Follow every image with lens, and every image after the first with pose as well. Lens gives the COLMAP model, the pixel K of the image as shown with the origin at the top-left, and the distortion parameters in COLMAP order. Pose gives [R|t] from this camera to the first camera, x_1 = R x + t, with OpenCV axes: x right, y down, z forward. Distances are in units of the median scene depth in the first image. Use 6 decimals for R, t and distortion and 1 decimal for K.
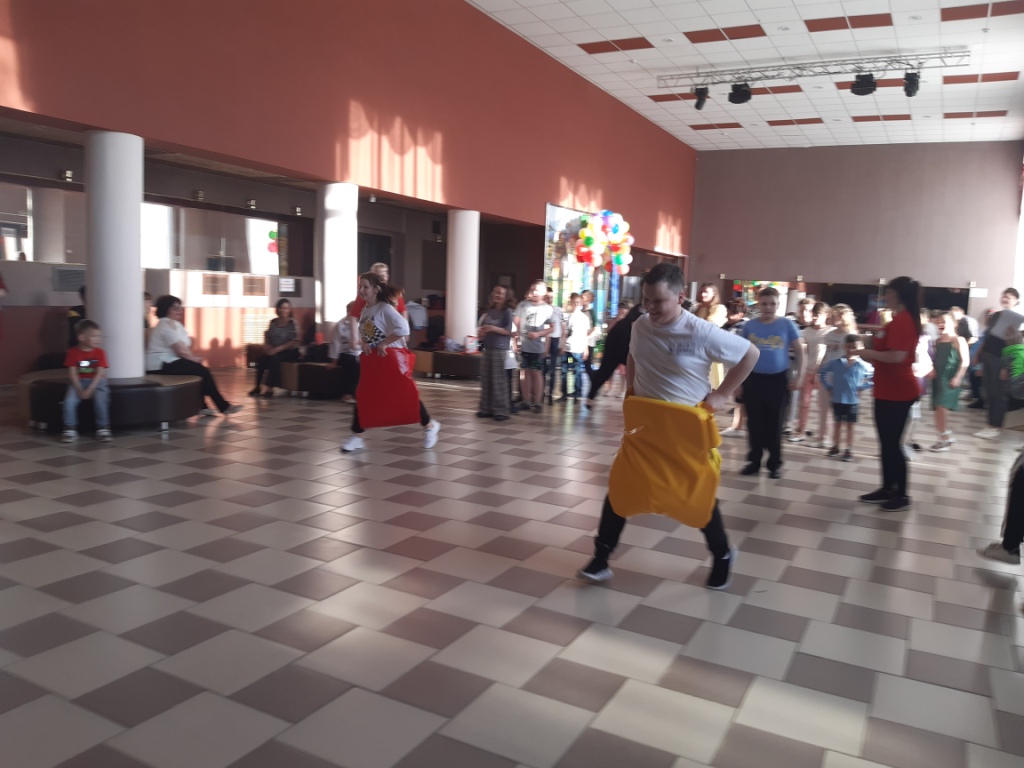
lens RADIAL K [[817.0, 0, 529.2], [0, 817.0, 388.6], [0, 0, 1]] dist [0.006125, -0.002903]
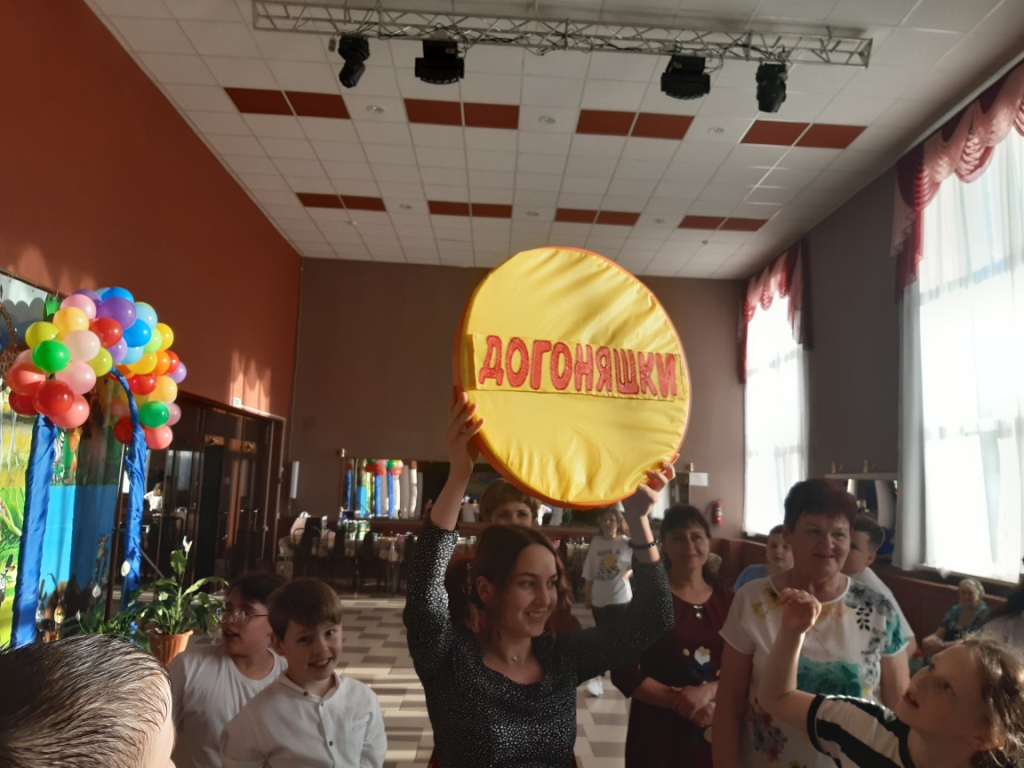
lens RADIAL K [[794.6, 0, 527.7], [0, 794.6, 374.7], [0, 0, 1]] dist [0.086987, -0.157174]
pose [[0.868081, 0.055265, 0.493337, 0.082796], [0.059281, 0.975132, -0.213549, -0.084724], [-0.492871, 0.214623, 0.843217, 0.604783]]
